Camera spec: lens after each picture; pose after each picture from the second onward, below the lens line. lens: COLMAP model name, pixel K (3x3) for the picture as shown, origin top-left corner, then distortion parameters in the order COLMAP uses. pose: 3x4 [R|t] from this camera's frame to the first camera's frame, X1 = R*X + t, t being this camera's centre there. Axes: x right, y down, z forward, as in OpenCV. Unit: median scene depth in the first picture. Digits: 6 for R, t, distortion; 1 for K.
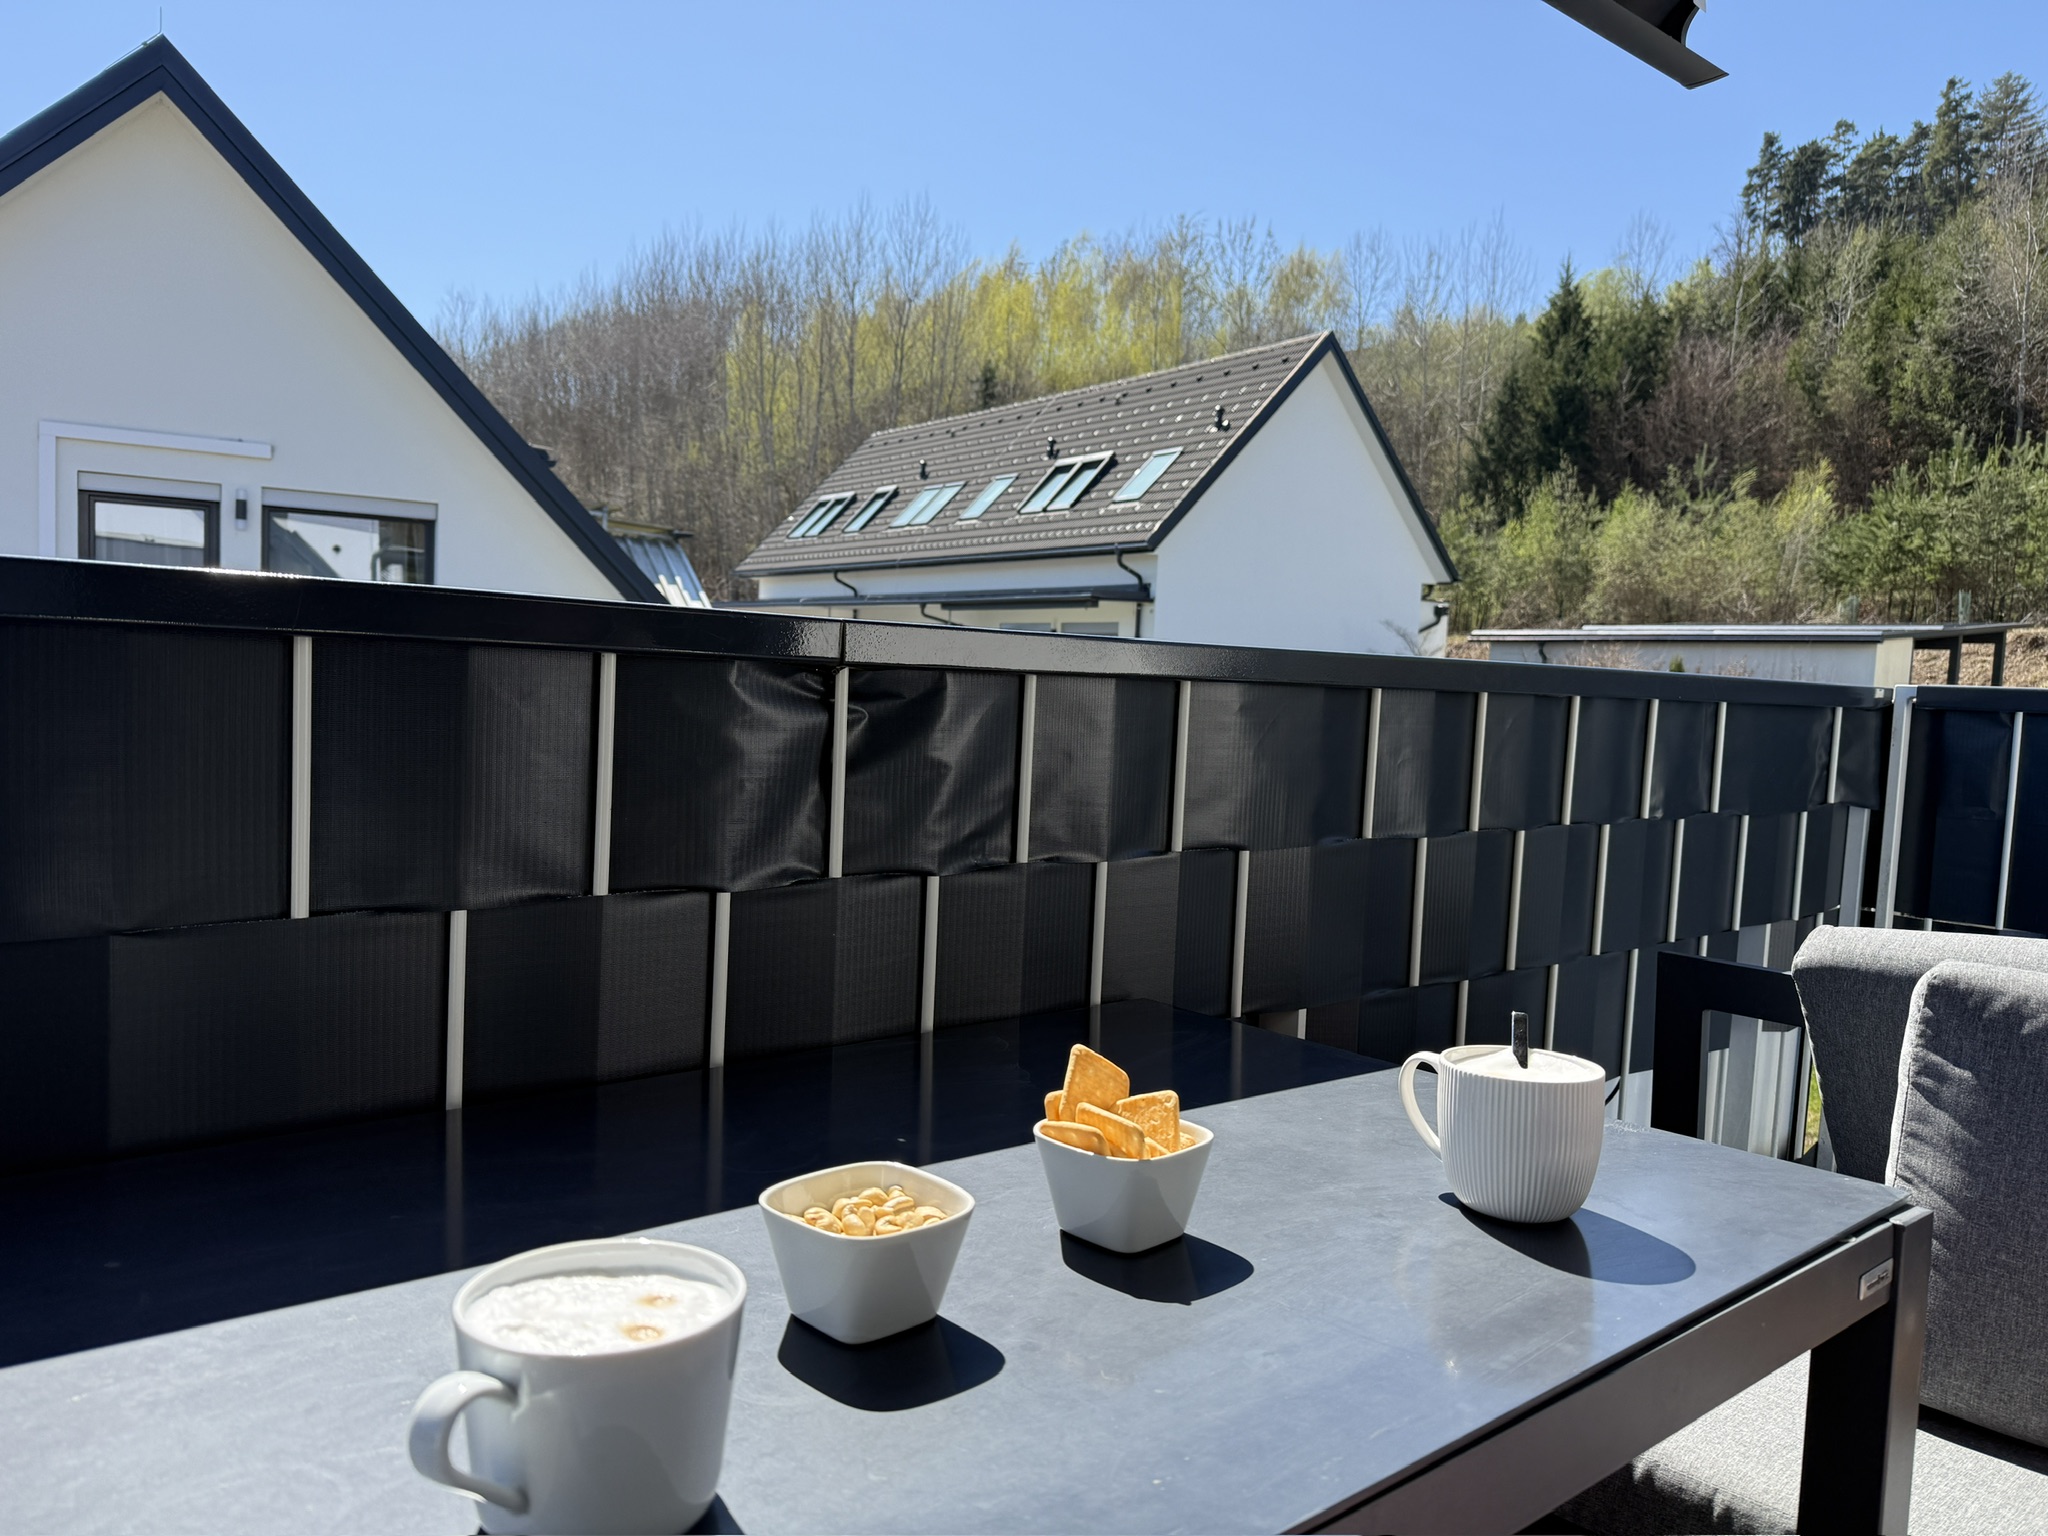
lens RADIAL K [[1439.0, 0, 1013.0], [0, 1439.0, 775.0], [0, 0, 1]] dist [0.039947, -0.046567]
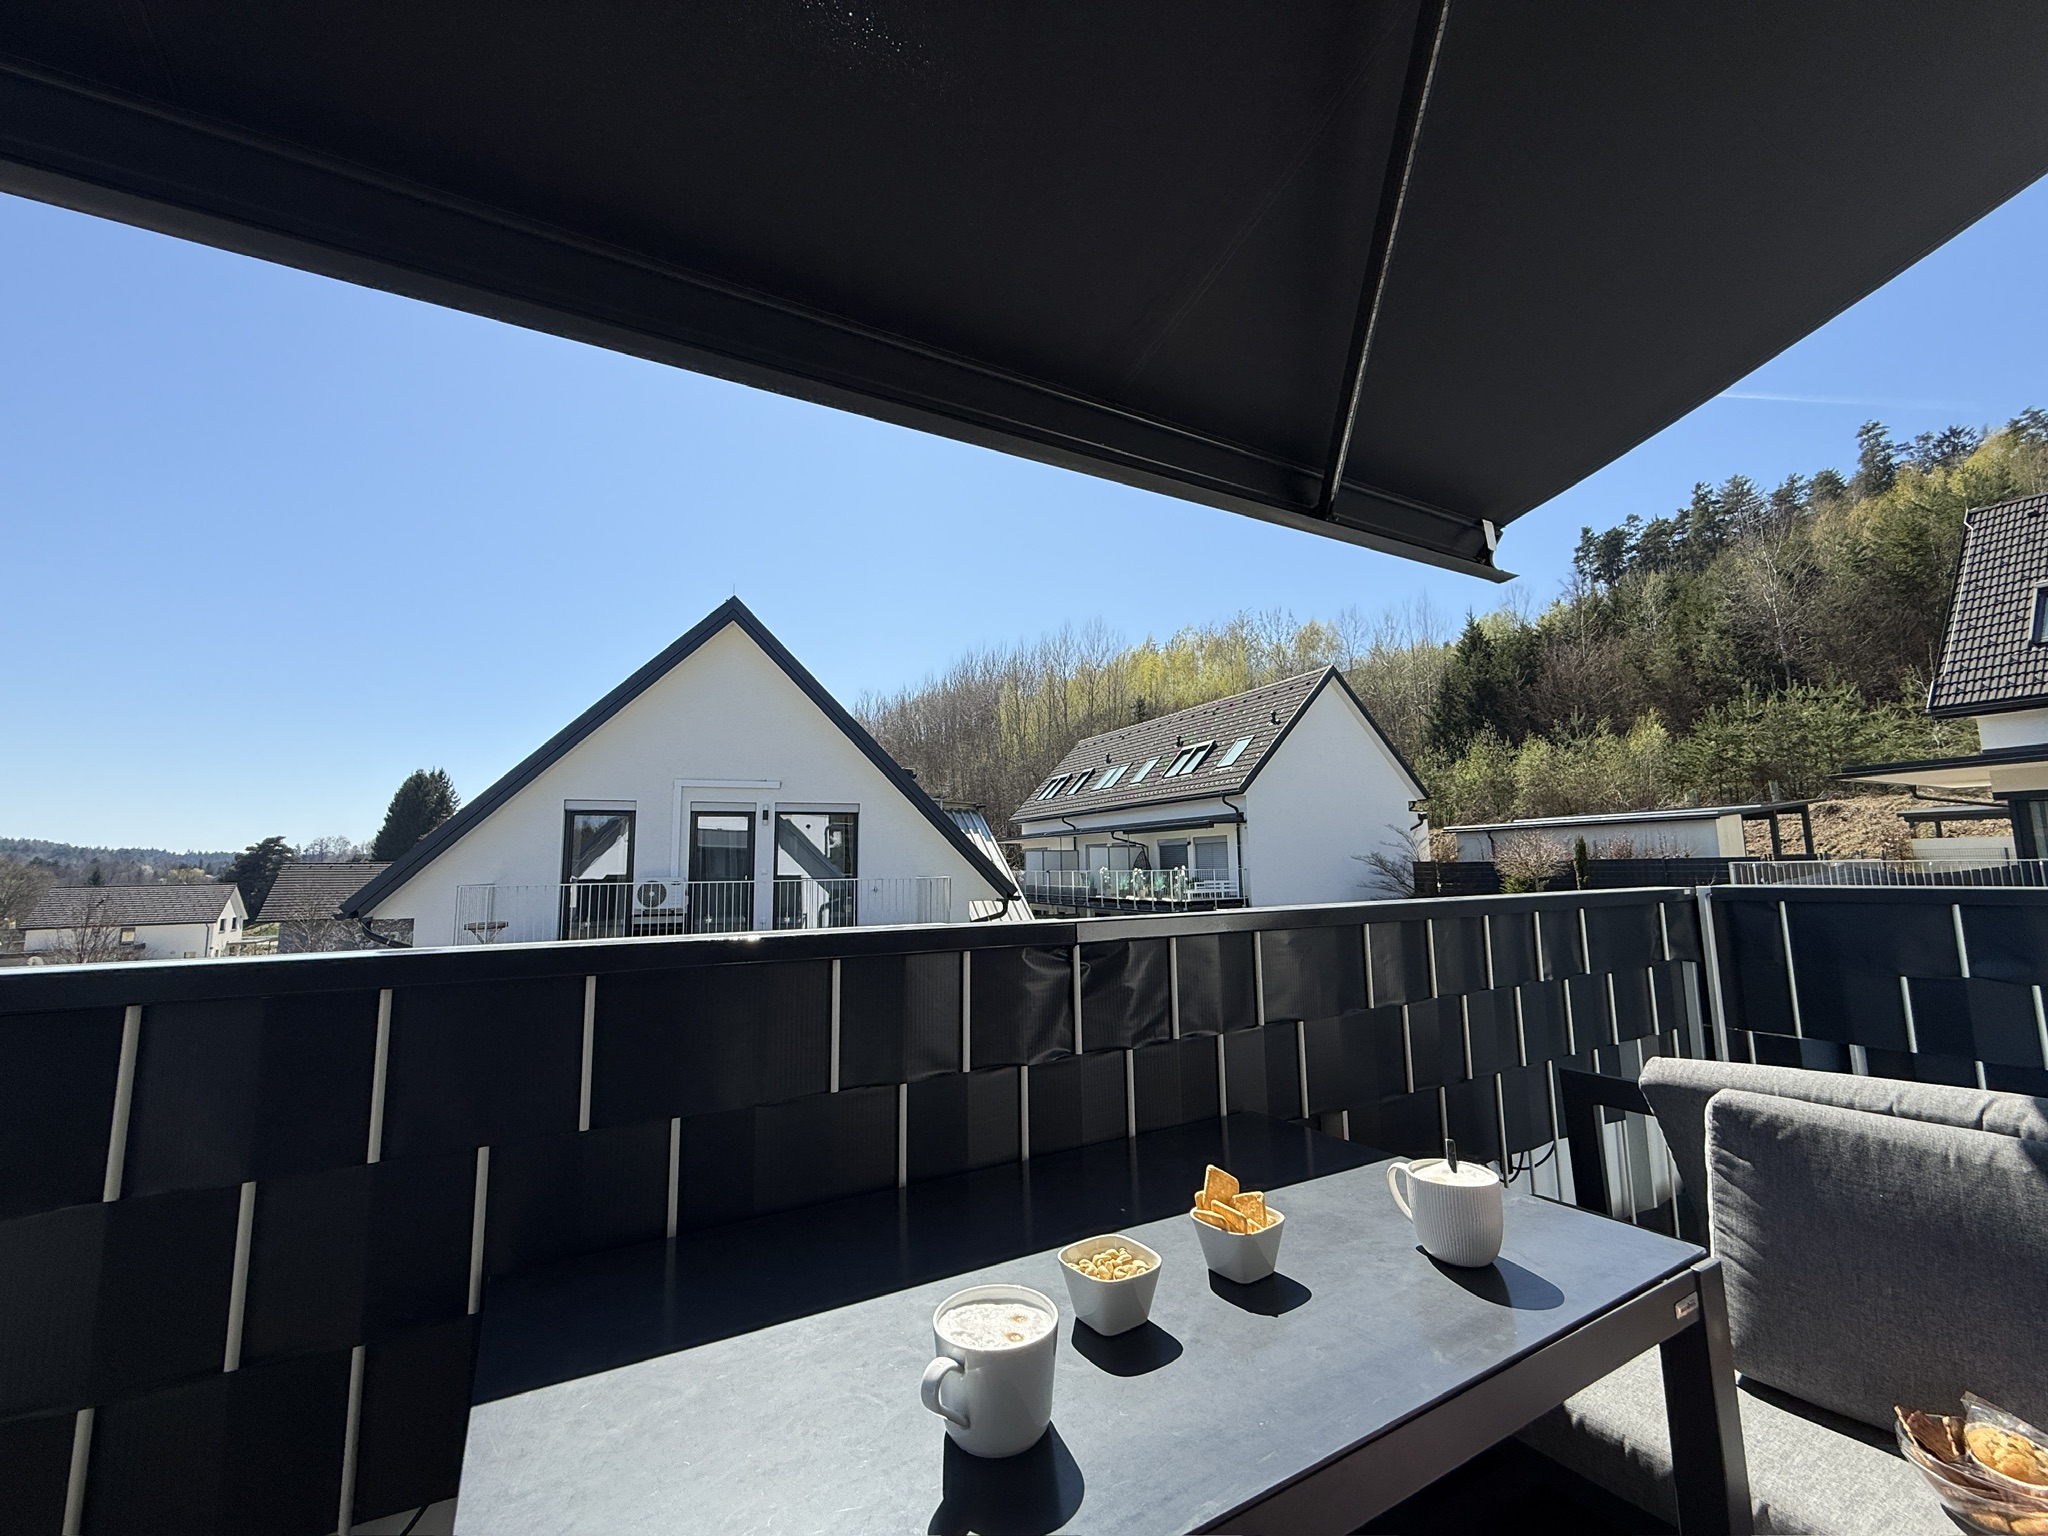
lens RADIAL K [[813.6, 0, 1020.8], [0, 813.6, 764.0], [0, 0, 1]] dist [0.002312, 0.000612]
pose [[0.982519, -0.080980, -0.167625, 0.009748], [0.046799, 0.978957, -0.198627, -0.061186], [0.180182, 0.187310, 0.965634, -0.100009]]
